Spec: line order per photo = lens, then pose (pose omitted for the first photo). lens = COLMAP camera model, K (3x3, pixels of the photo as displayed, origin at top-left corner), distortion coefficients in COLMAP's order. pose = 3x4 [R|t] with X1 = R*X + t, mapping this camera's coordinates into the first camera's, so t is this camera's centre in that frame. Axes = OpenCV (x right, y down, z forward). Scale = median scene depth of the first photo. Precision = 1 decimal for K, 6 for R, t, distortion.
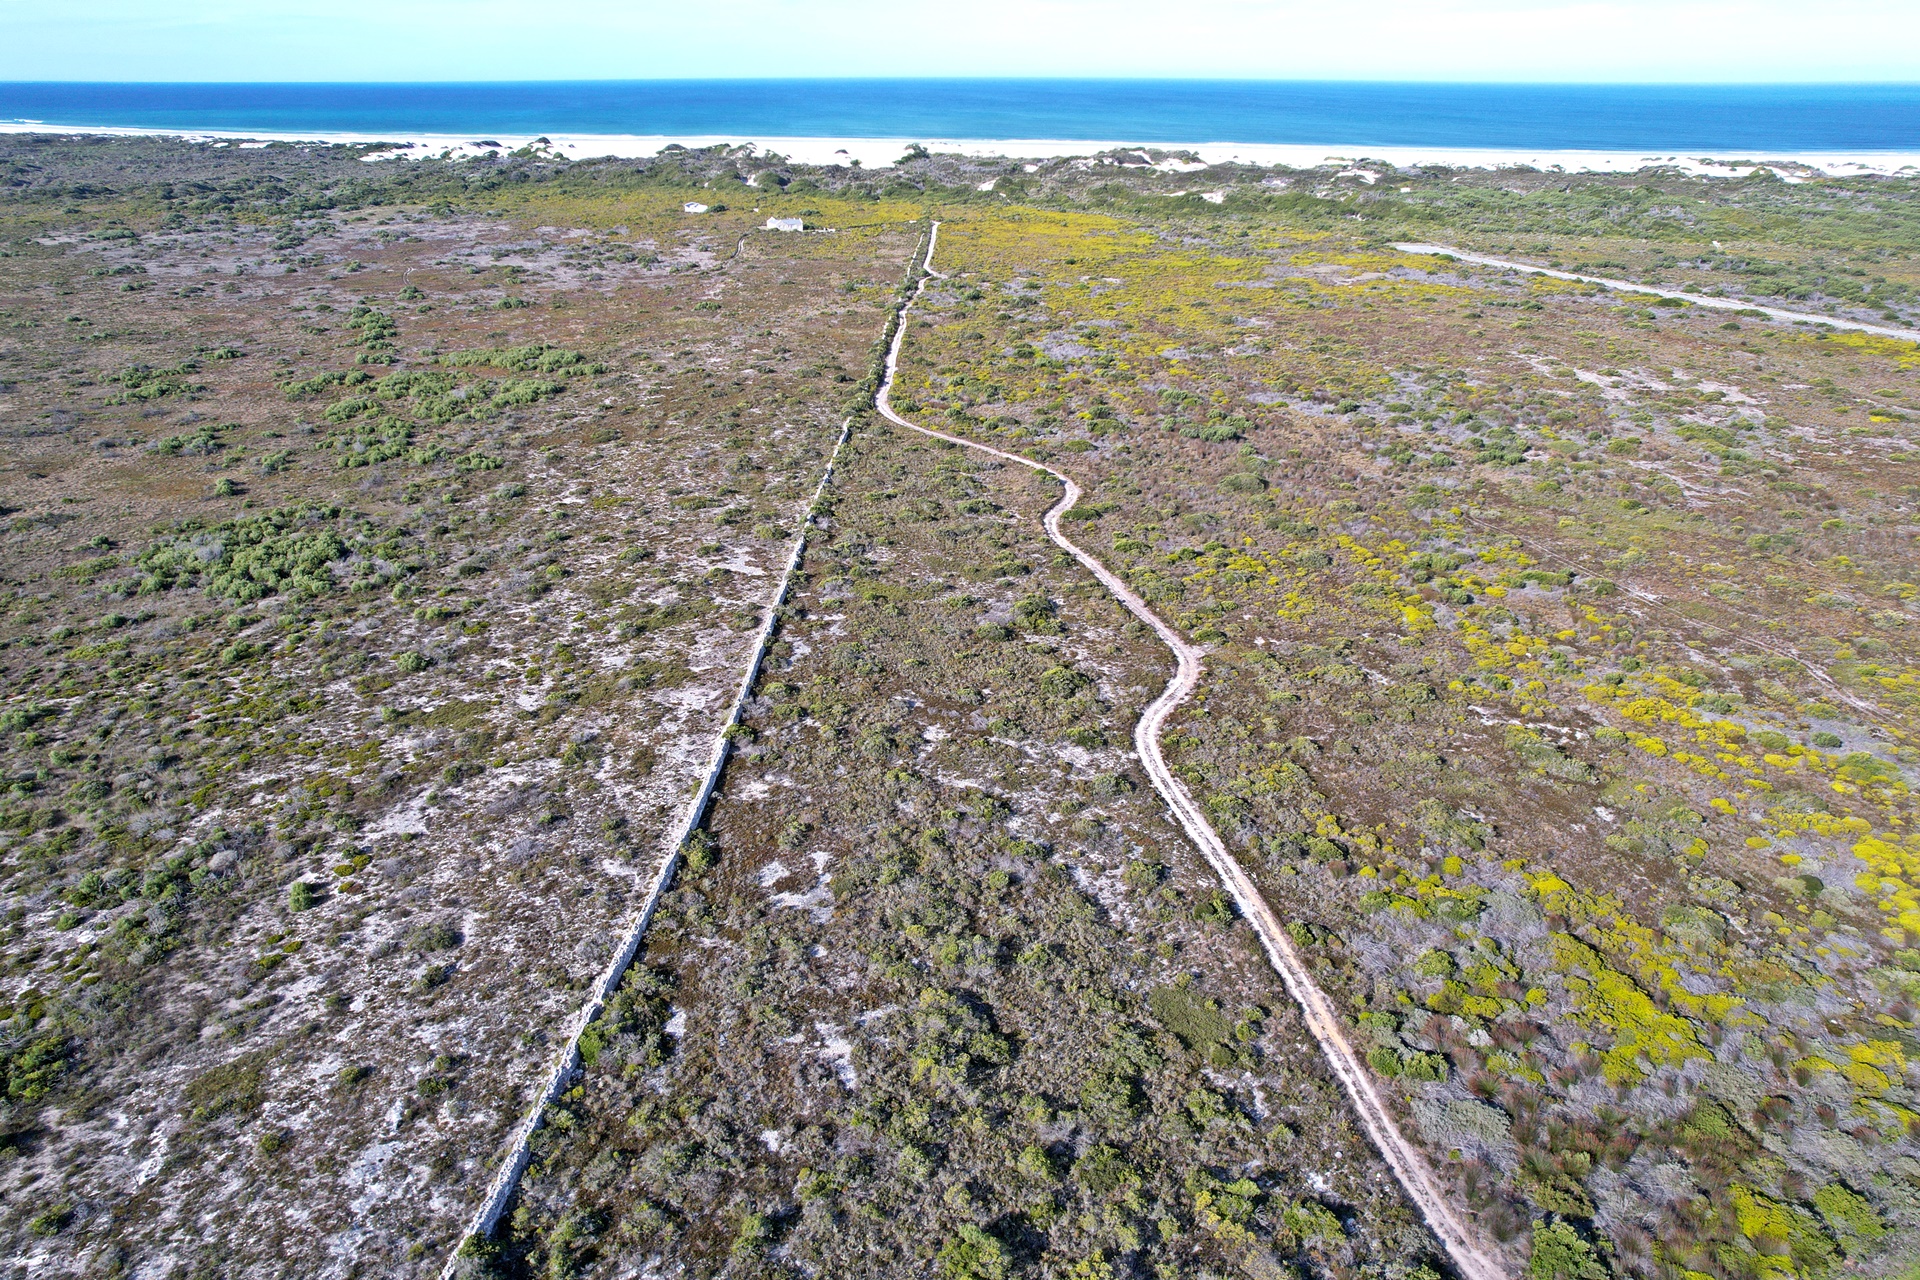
lens RADIAL K [[1241.9, 0, 960.0], [0, 1241.9, 640.0], [0, 0, 1]] dist [-0.074160, 0.067774]
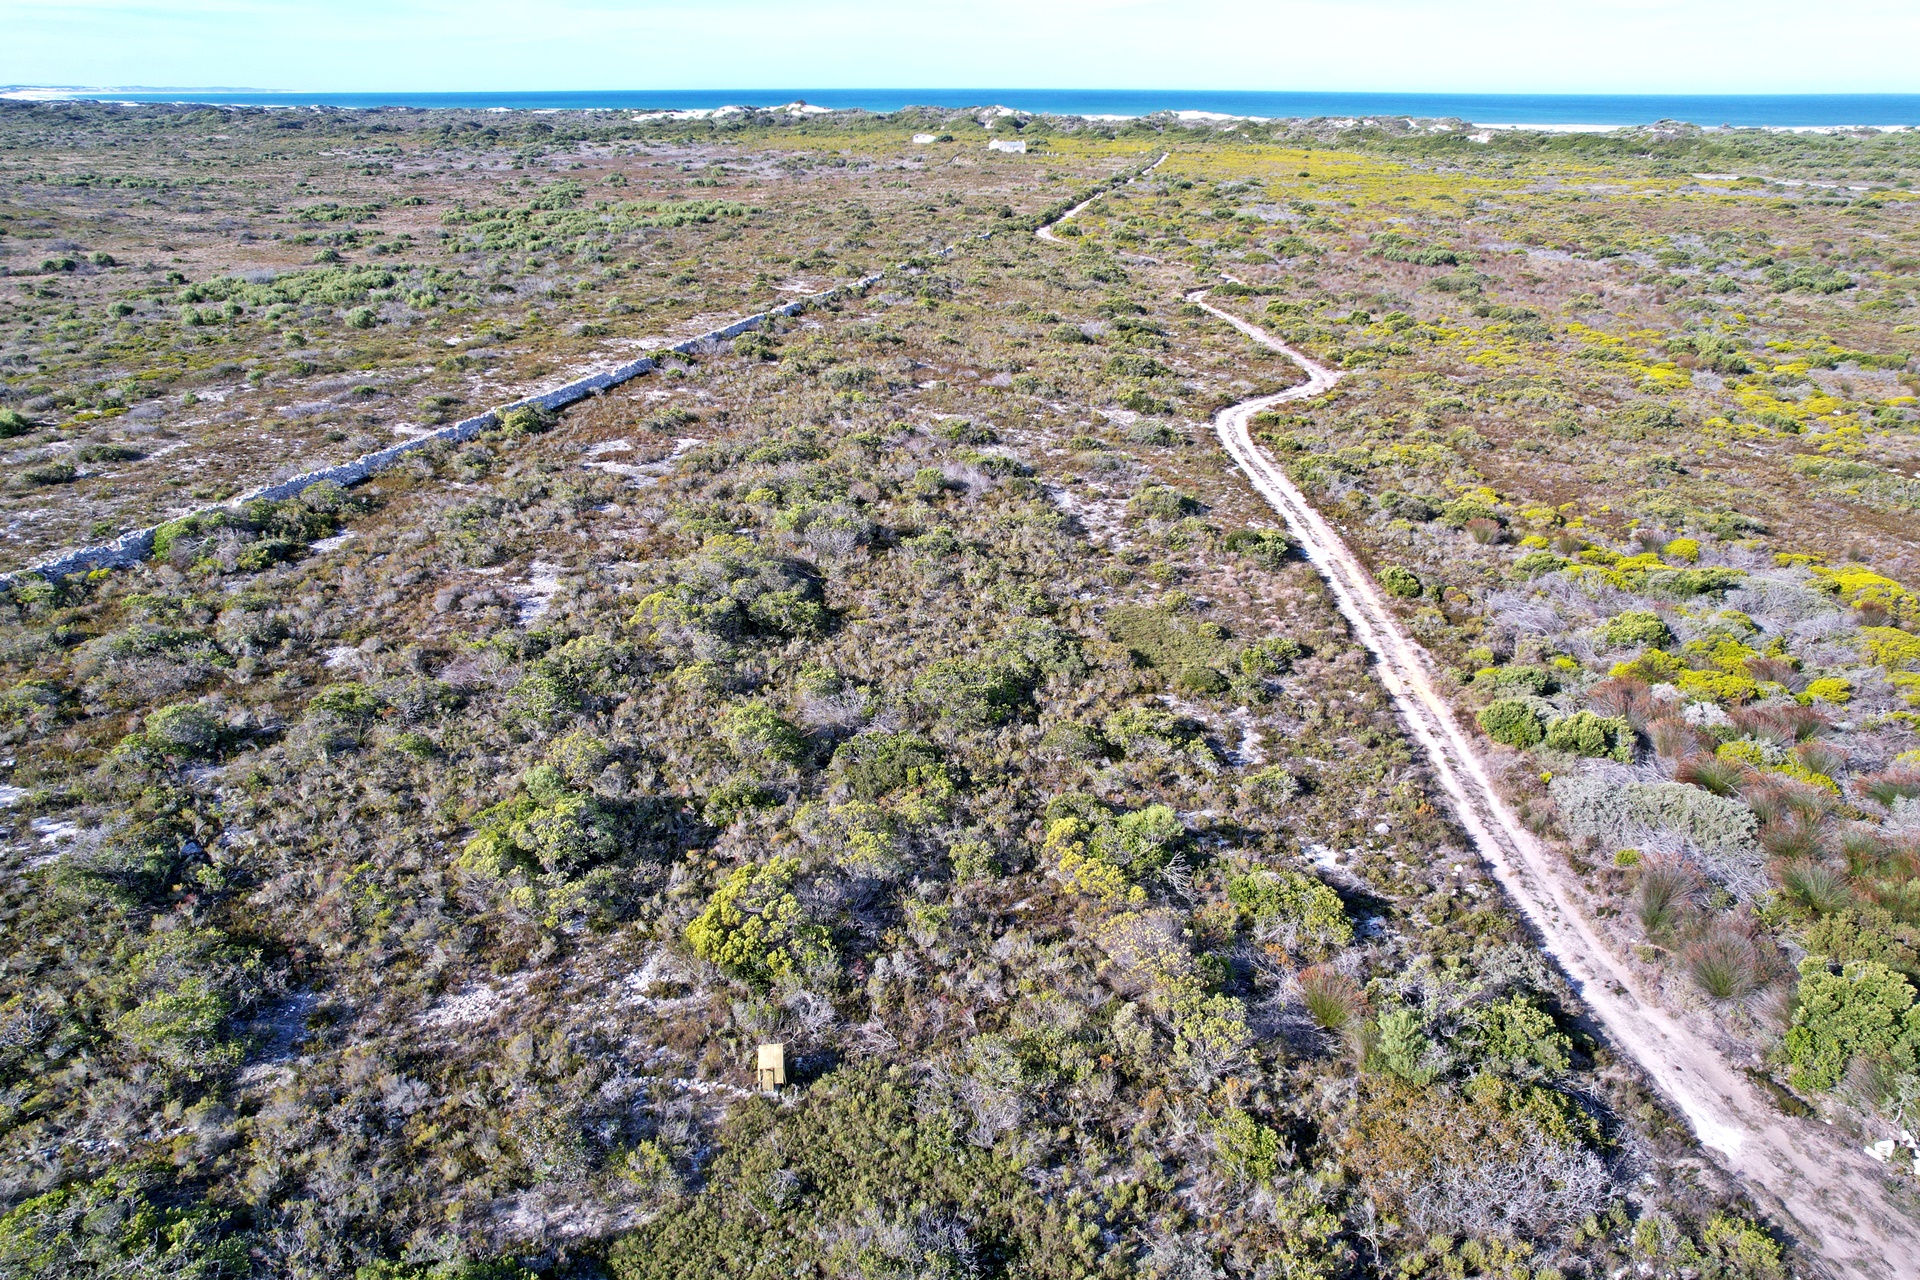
lens RADIAL K [[1226.1, 0, 960.0], [0, 1226.1, 640.0], [0, 0, 1]] dist [-0.070971, 0.062860]
pose [[0.979174, 0.085333, -0.184221, 0.177418], [-0.086017, 0.996284, 0.004286, 0.280750], [0.183902, 0.011649, 0.982876, 0.375282]]
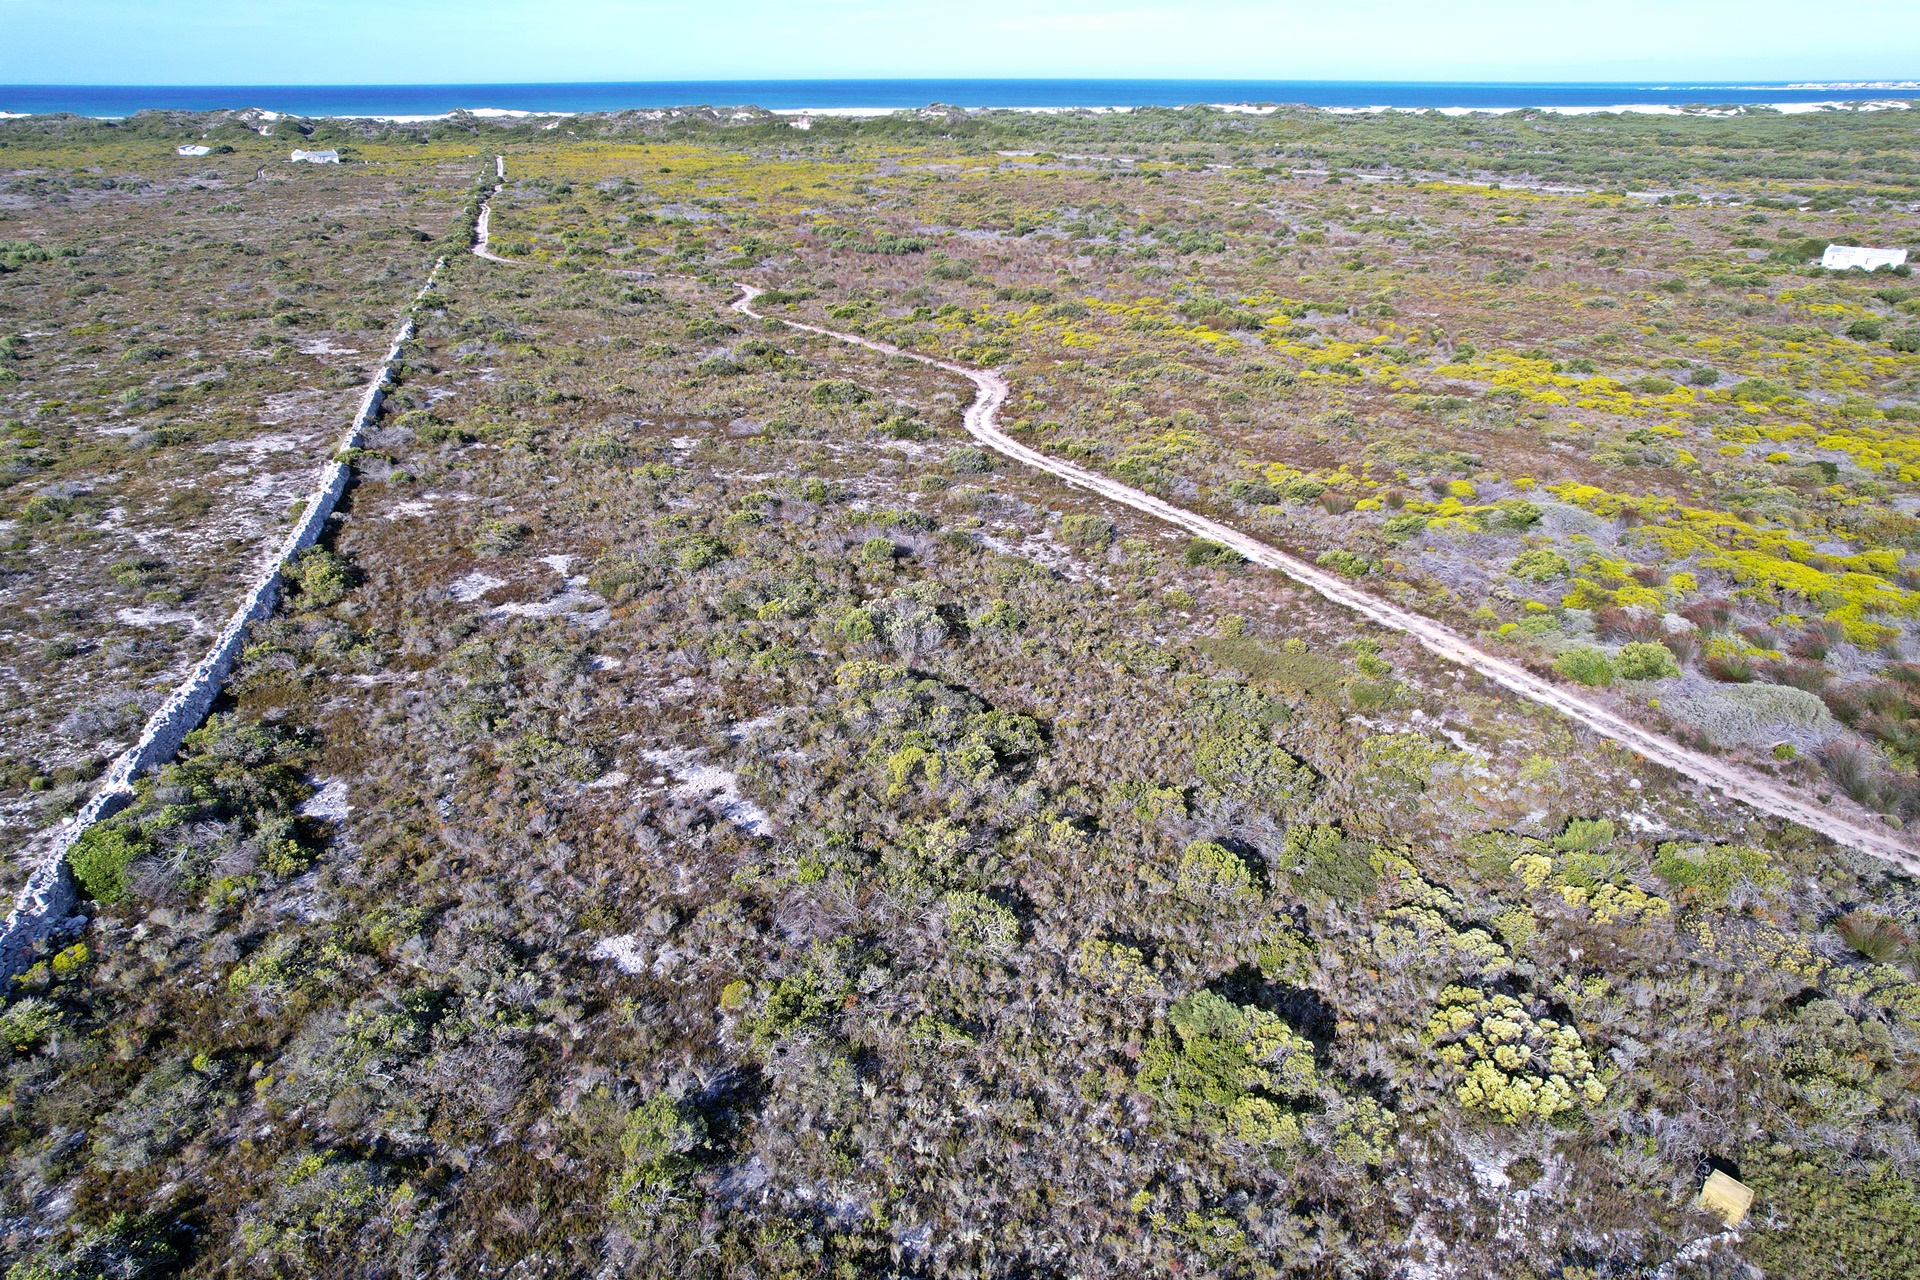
lens RADIAL K [[1241.9, 0, 960.0], [0, 1241.9, 640.0], [0, 0, 1]] dist [-0.074160, 0.067774]
pose [[0.943896, -0.141272, 0.298501, -0.117147], [0.141738, 0.989698, 0.020204, 0.234989], [-0.298280, 0.023239, 0.954195, 0.431940]]
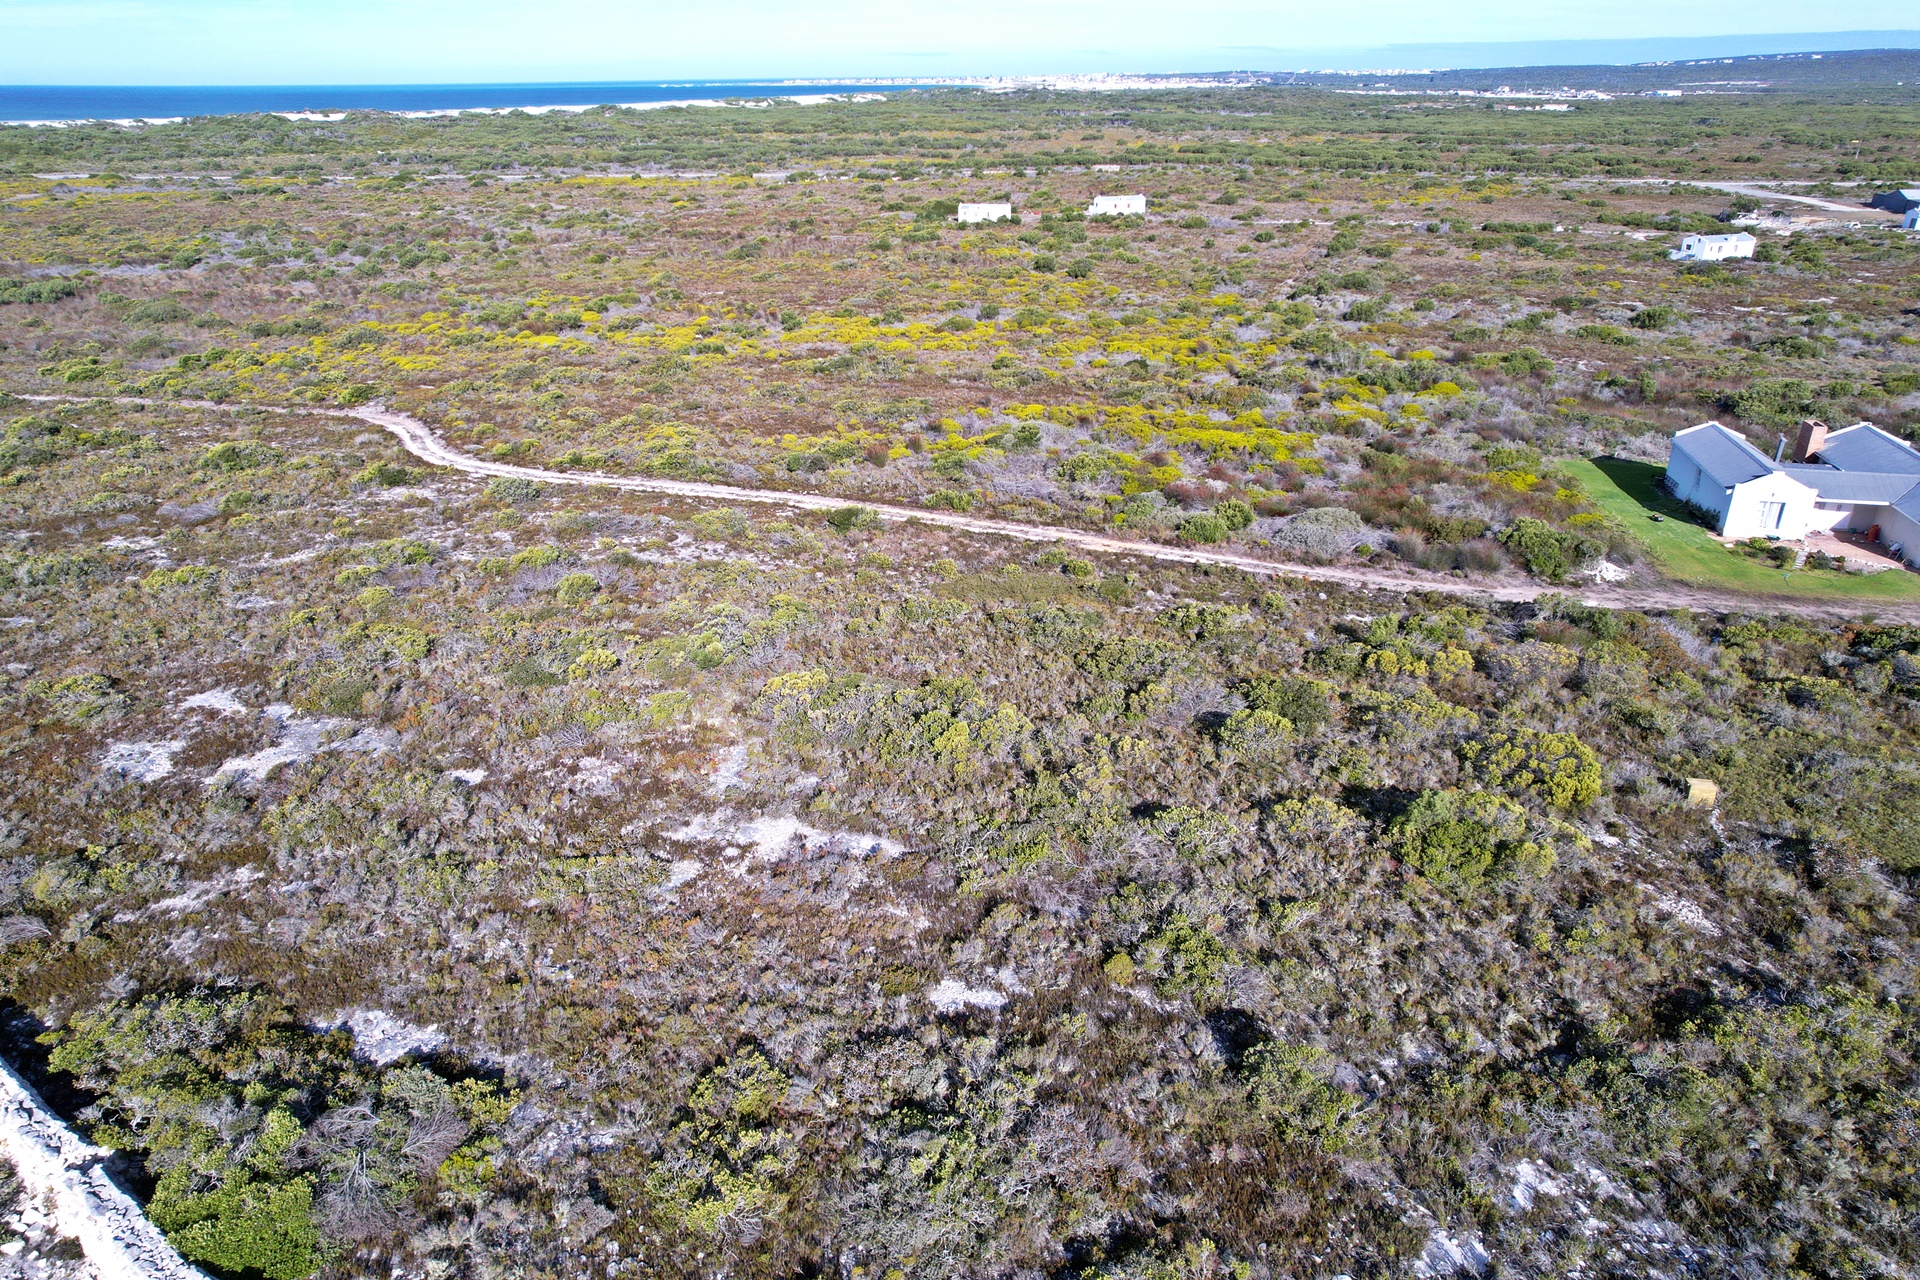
lens RADIAL K [[1241.9, 0, 960.0], [0, 1241.9, 640.0], [0, 0, 1]] dist [-0.074160, 0.067774]
pose [[0.520814, -0.361954, 0.773138, -0.304899], [0.363631, 0.913453, 0.182690, 0.181244], [-0.772351, 0.185989, 0.607357, 0.569538]]
